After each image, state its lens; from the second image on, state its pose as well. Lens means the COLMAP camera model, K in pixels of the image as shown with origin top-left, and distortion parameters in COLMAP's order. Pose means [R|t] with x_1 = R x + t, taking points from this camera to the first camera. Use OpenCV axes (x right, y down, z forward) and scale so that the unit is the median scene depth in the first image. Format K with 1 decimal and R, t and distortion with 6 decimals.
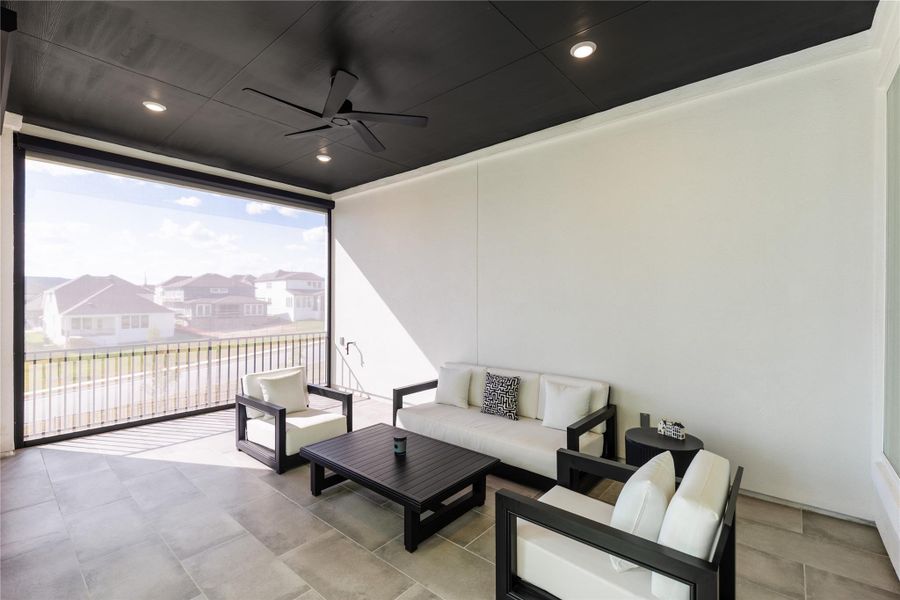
lens RADIAL K [[398.2, 0, 450.3], [0, 398.2, 296.9], [0, 0, 1]] dist [-0.000204, -0.000201]
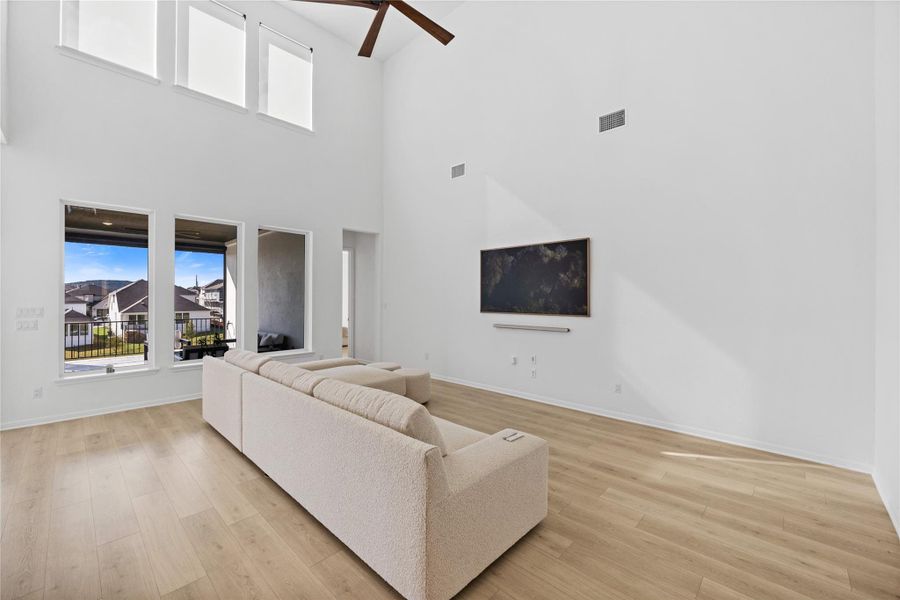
lens RADIAL K [[365.3, 0, 450.1], [0, 365.3, 294.8], [0, 0, 1]] dist [-0.011494, 0.000175]
pose [[0.998890, -0.006413, -0.046664, 2.468129], [0.006292, 0.999976, -0.002745, -0.017465], [0.046680, 0.002448, 0.998907, -1.908260]]
